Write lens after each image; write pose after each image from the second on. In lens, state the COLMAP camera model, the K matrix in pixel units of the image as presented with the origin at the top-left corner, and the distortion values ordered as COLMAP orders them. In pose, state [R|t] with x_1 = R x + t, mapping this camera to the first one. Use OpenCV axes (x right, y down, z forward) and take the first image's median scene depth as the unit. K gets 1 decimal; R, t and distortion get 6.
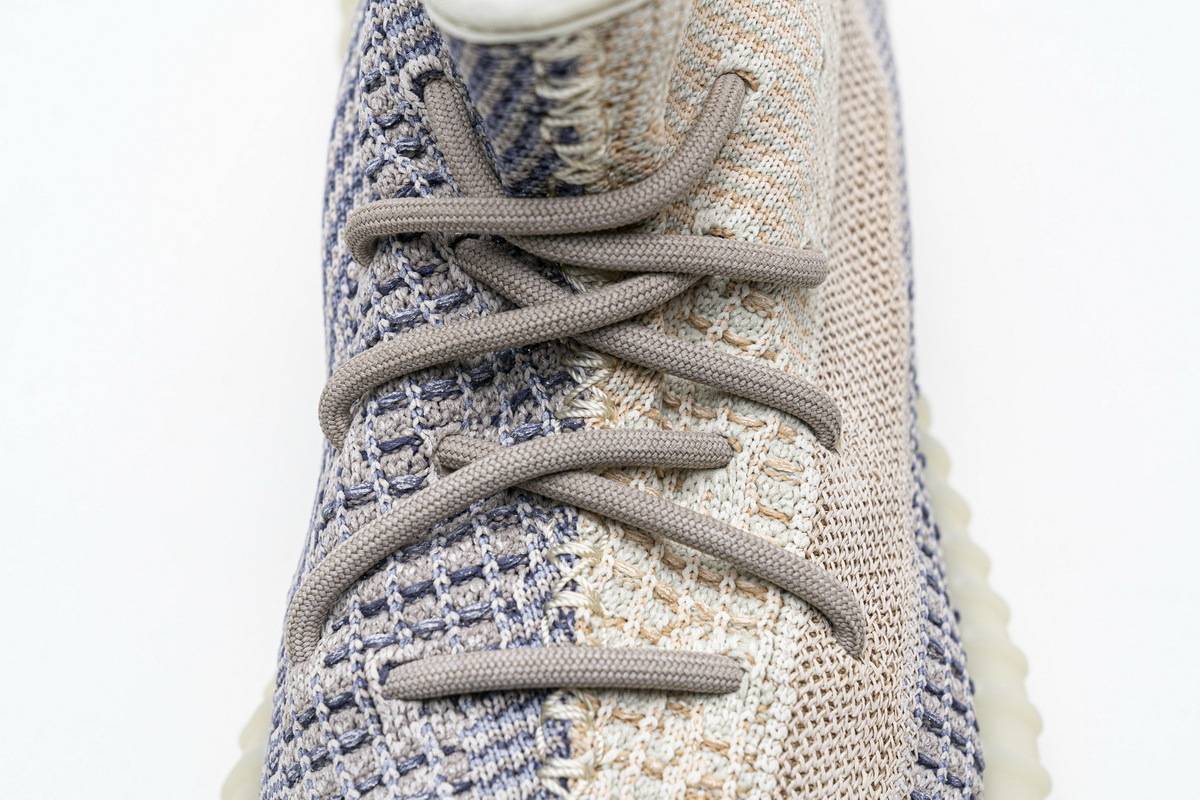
lens RADIAL K [[2331.7, 0, 600.0], [0, 2331.7, 400.0], [0, 0, 1]] dist [0.046254, -0.492261]
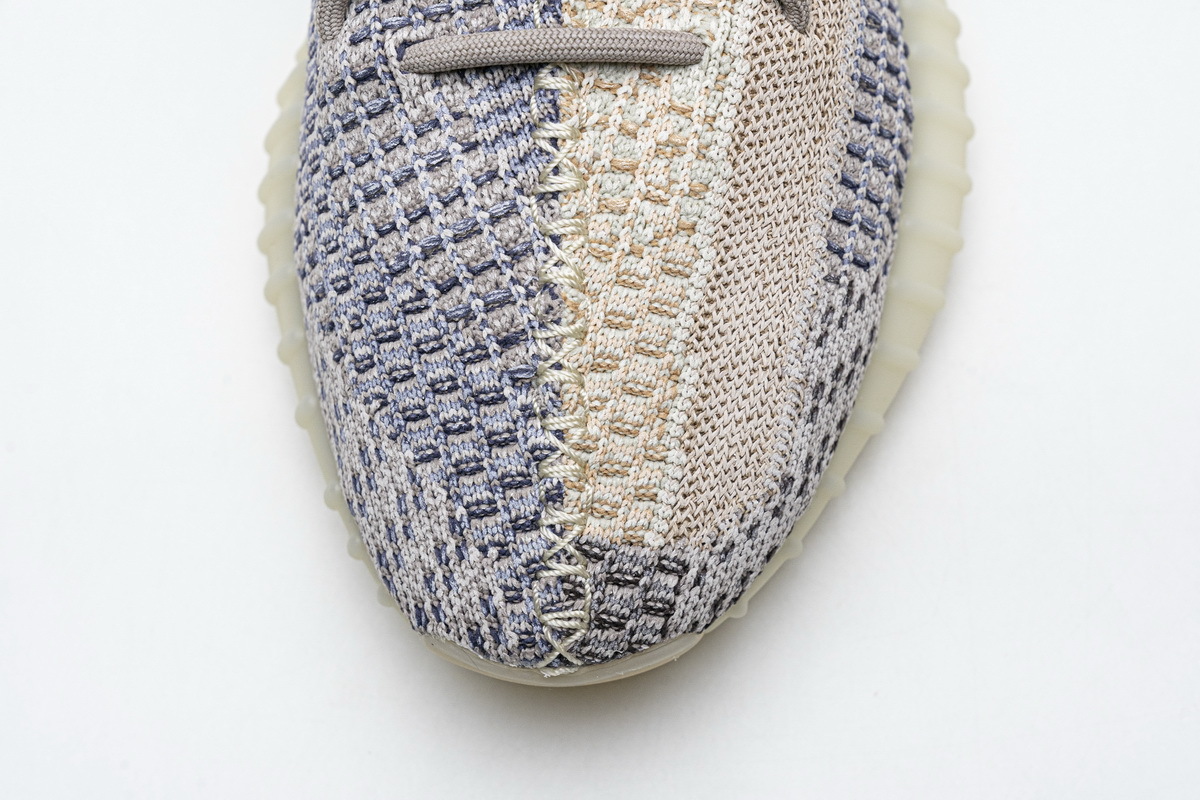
lens RADIAL K [[2331.7, 0, 600.0], [0, 2331.7, 400.0], [0, 0, 1]] dist [0.046254, -0.492261]
pose [[0.999942, -0.009025, -0.005857, 0.013586], [0.010349, 0.955700, 0.294162, -0.060591], [0.002943, -0.294205, 0.955738, -0.181753]]
